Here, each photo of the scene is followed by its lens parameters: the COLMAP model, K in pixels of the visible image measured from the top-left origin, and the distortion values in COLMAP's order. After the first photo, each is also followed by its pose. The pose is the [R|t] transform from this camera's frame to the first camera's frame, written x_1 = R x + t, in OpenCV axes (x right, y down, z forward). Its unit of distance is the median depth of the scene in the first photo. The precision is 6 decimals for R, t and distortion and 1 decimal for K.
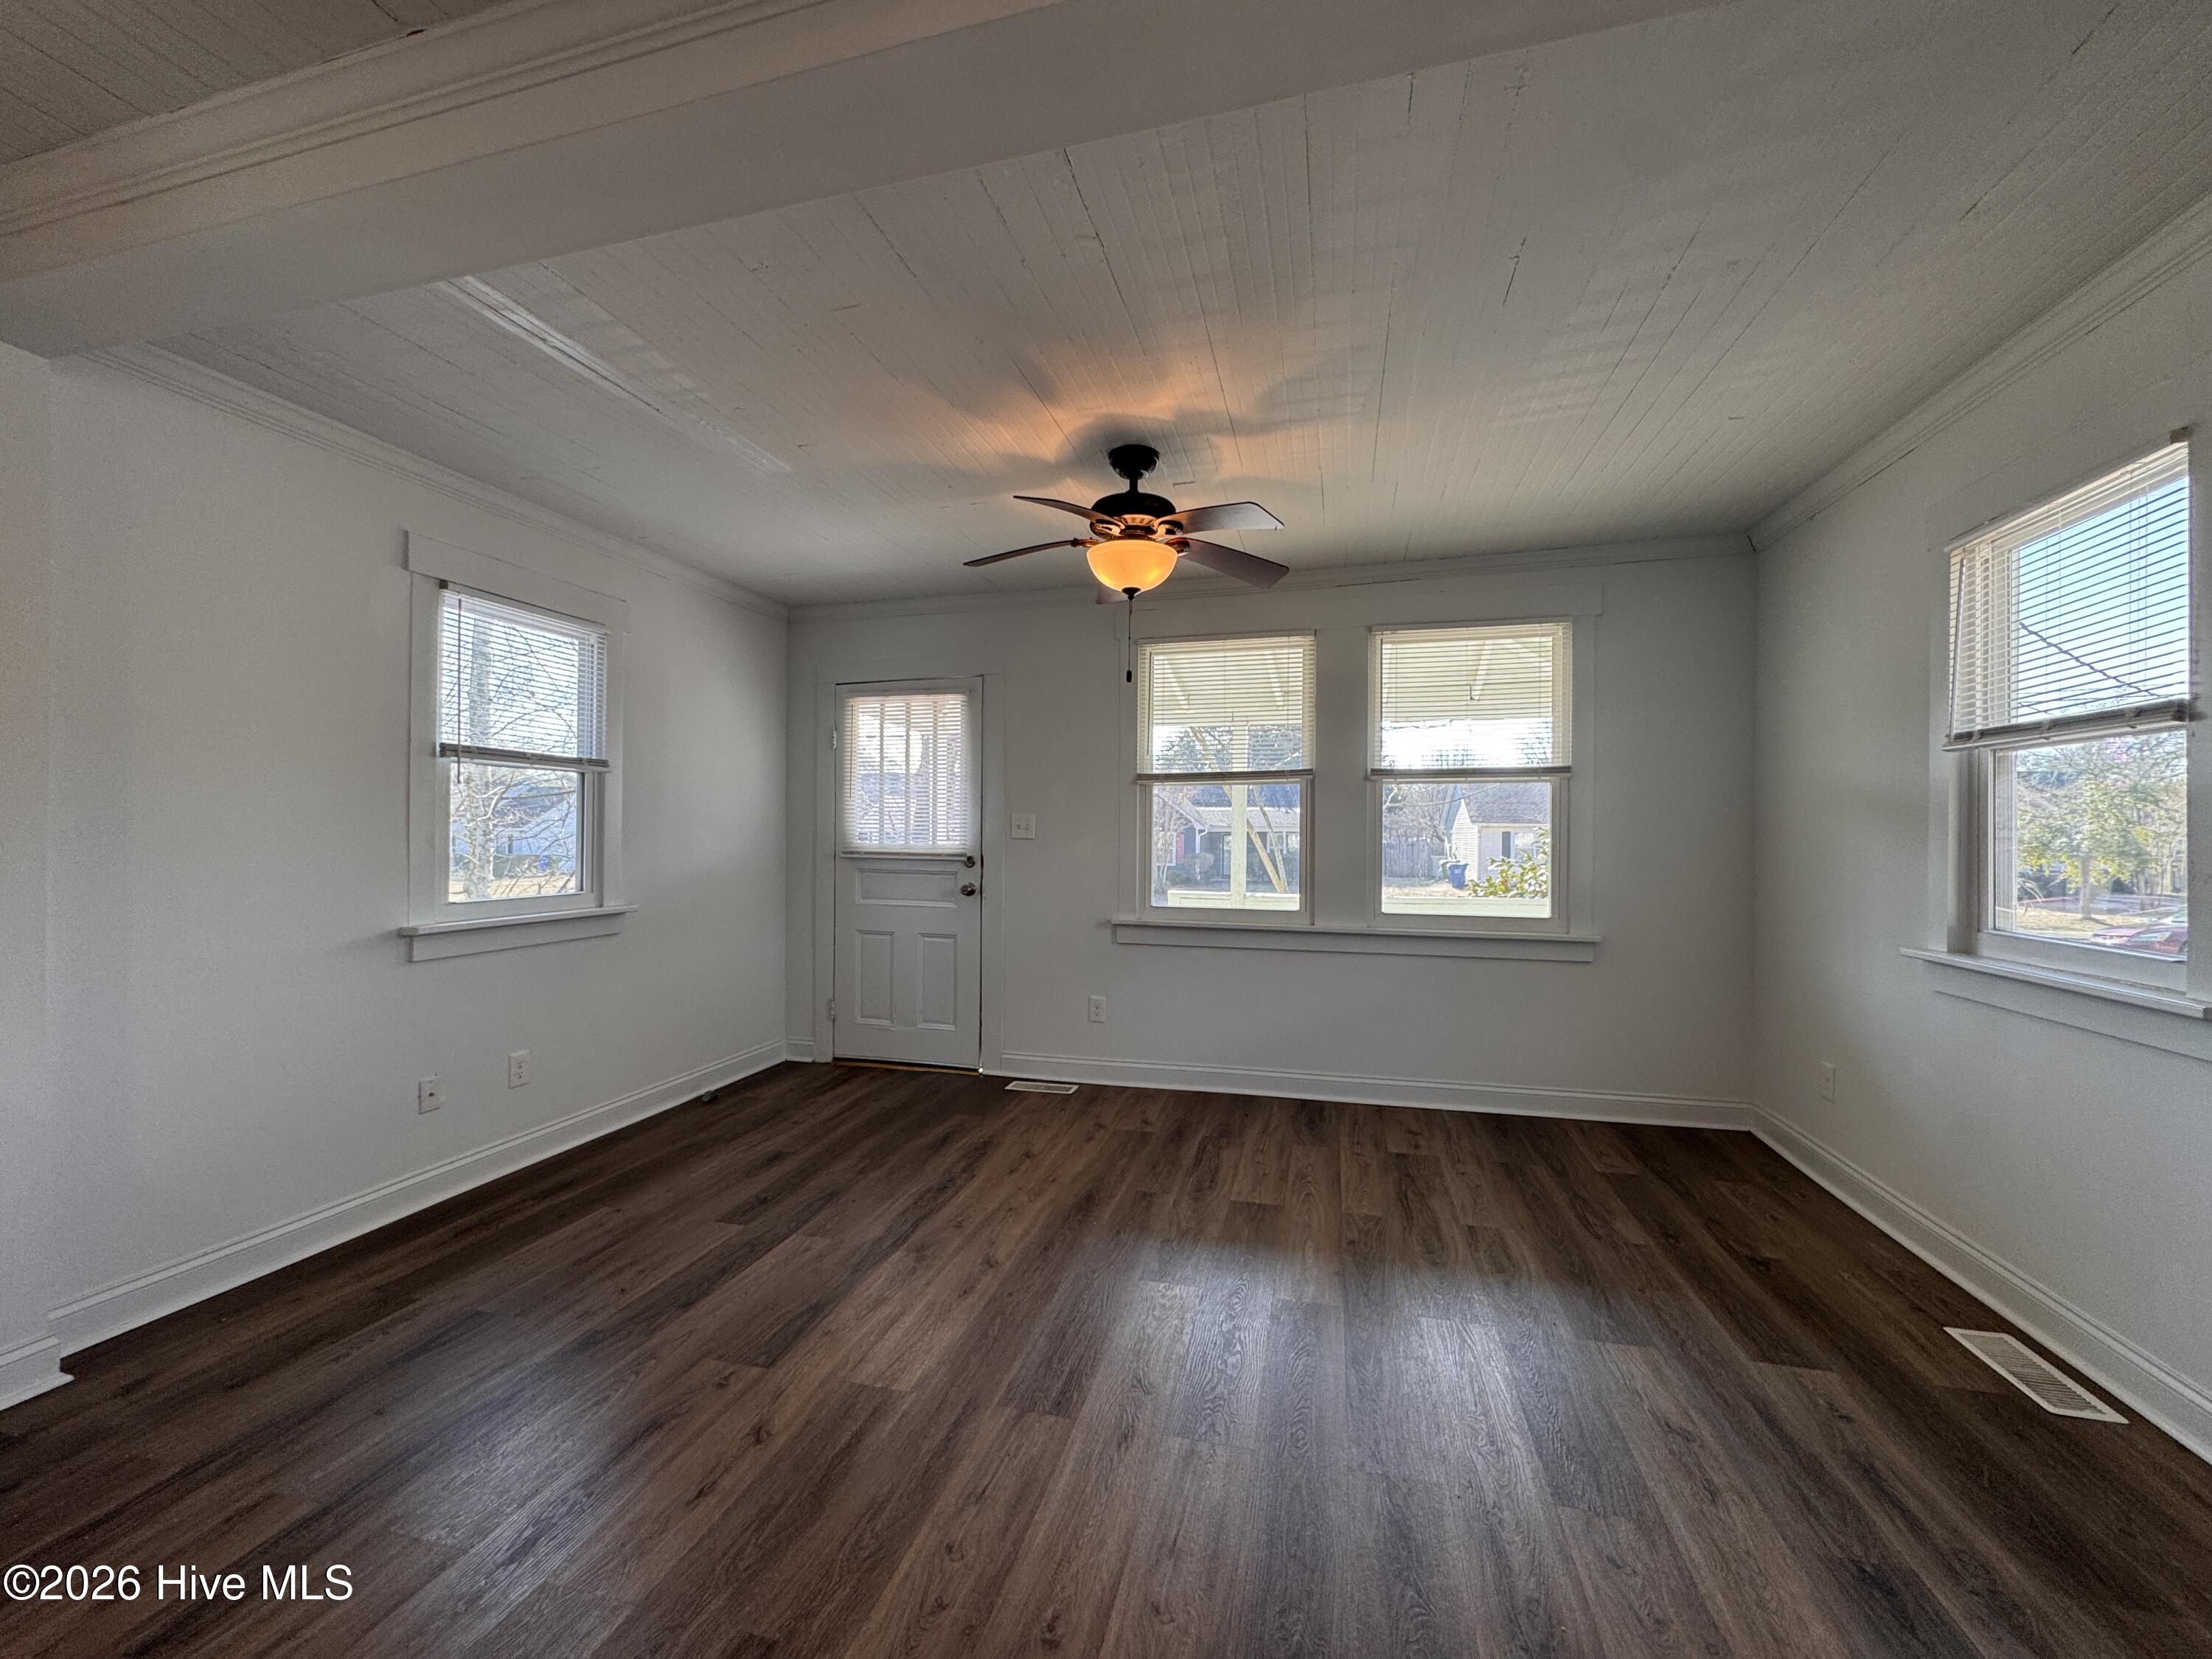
lens RADIAL K [[887.3, 0, 1102.2], [0, 887.3, 832.3], [0, 0, 1]] dist [-0.001722, -0.000427]
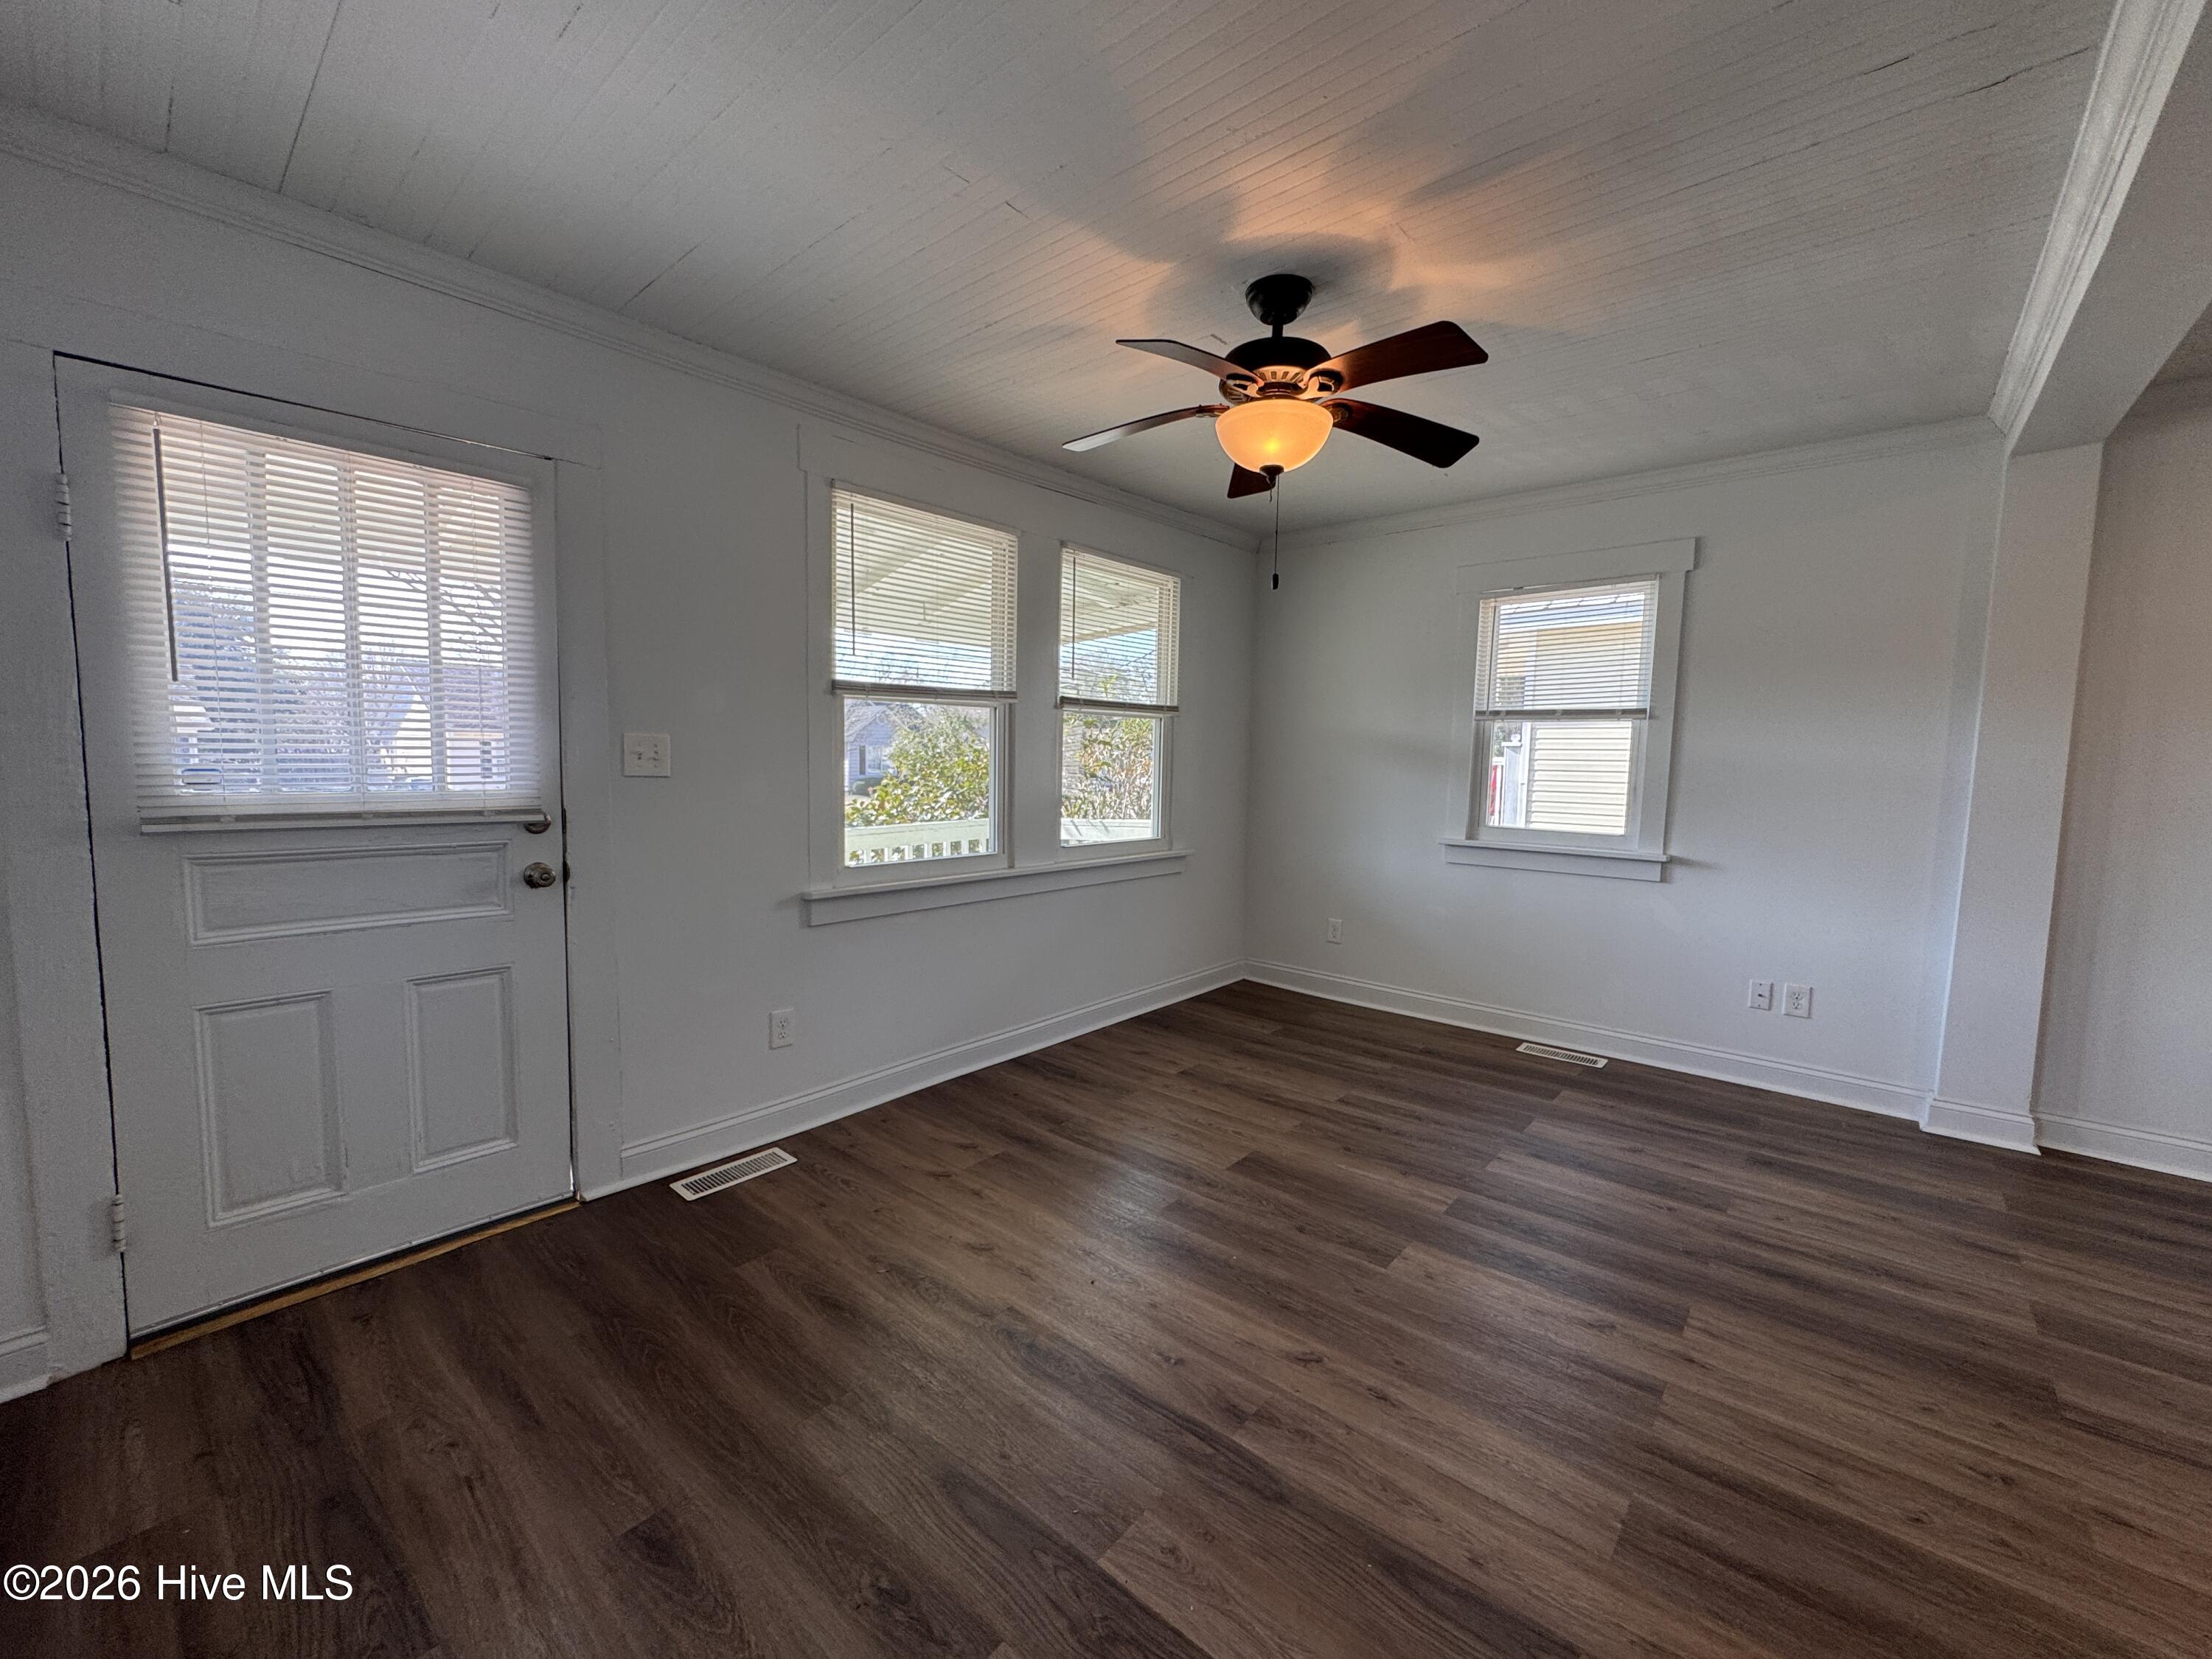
lens RADIAL K [[887.3, 0, 1115.4], [0, 887.3, 829.5], [0, 0, 1]] dist [-0.001722, -0.000427]
pose [[0.439273, -0.075693, 0.895159, -0.555823], [-0.015169, 0.995677, 0.091636, -0.018552], [-0.898226, -0.053831, 0.436226, 0.559852]]
